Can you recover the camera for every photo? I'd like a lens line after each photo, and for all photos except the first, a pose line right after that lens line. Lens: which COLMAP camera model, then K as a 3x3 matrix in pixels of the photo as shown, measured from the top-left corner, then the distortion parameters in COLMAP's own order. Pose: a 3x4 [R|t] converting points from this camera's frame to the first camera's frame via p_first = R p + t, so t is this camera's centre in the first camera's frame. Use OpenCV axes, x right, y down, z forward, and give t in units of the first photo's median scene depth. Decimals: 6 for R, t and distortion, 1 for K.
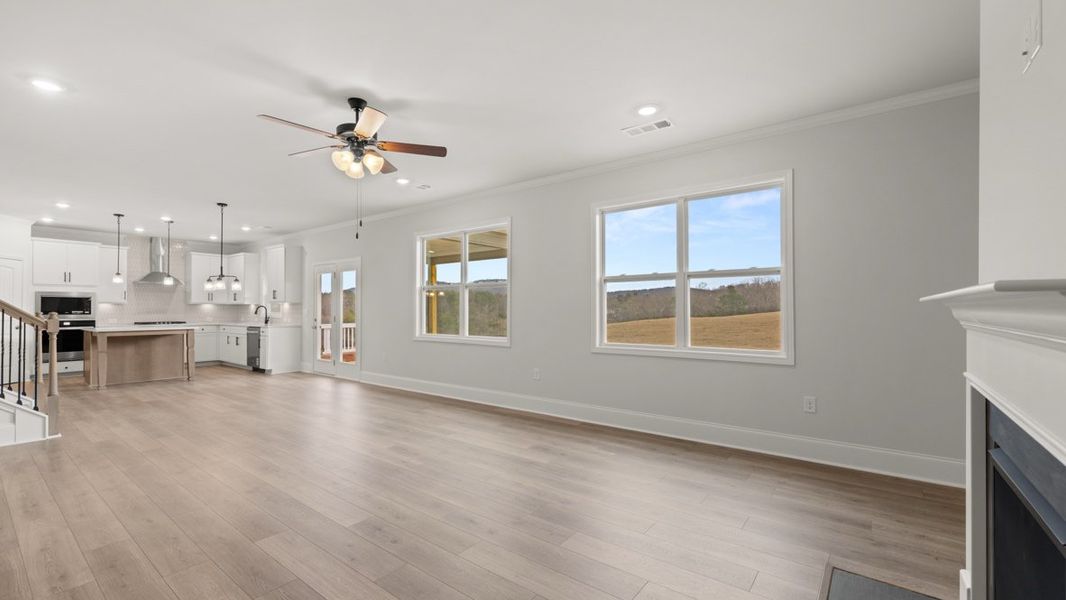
lens RADIAL K [[446.1, 0, 529.4], [0, 446.1, 305.9], [0, 0, 1]] dist [-0.000359, -0.000150]
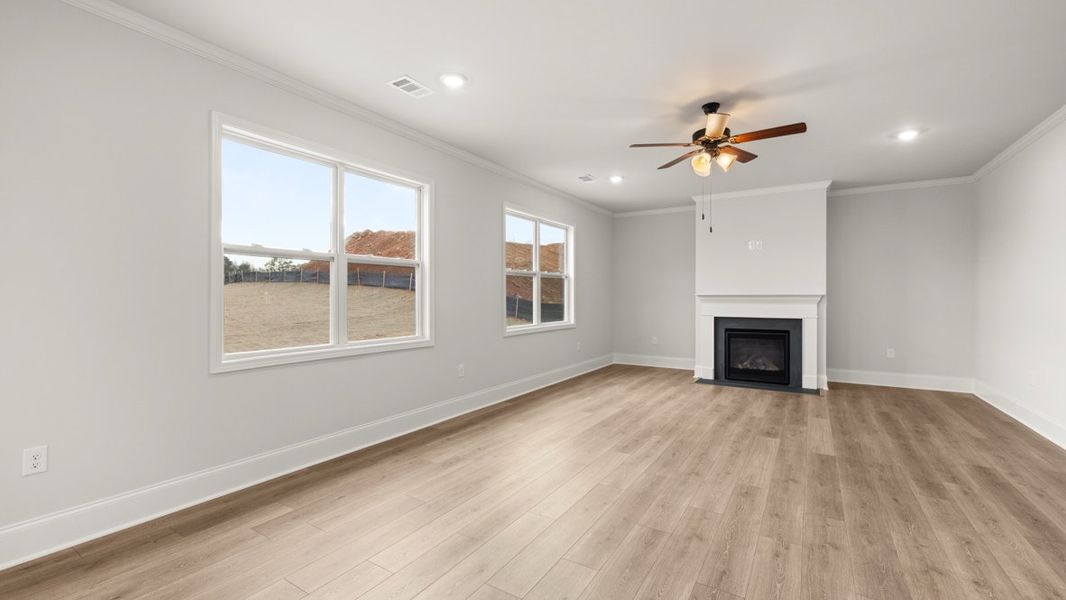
lens RADIAL K [[443.0, 0, 533.0], [0, 443.0, 300.0], [0, 0, 1]] dist [0.002258, 0.000144]
pose [[-0.096051, -0.005312, 0.995362, -1.419718], [-0.004868, 0.999976, 0.004867, 0.010864], [-0.995365, -0.004378, -0.096075, 1.534005]]
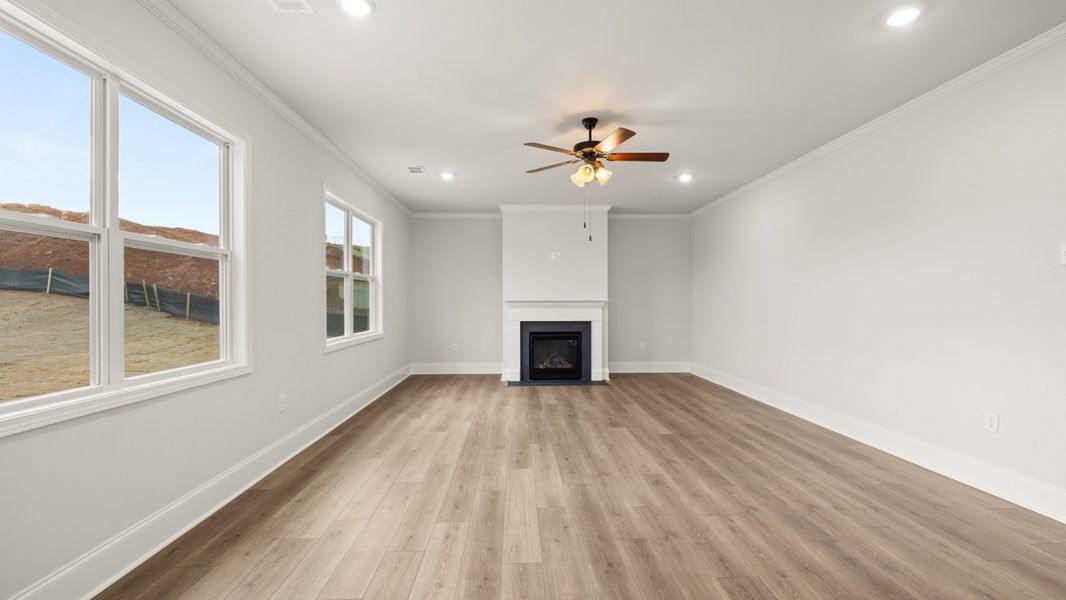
lens RADIAL K [[446.1, 0, 529.4], [0, 446.1, 305.9], [0, 0, 1]] dist [-0.000359, -0.000150]
pose [[-0.637591, -0.003937, 0.770365, -1.166459], [-0.001681, 0.999992, 0.003719, 0.010579], [-0.770373, 0.001077, -0.637593, 1.847677]]
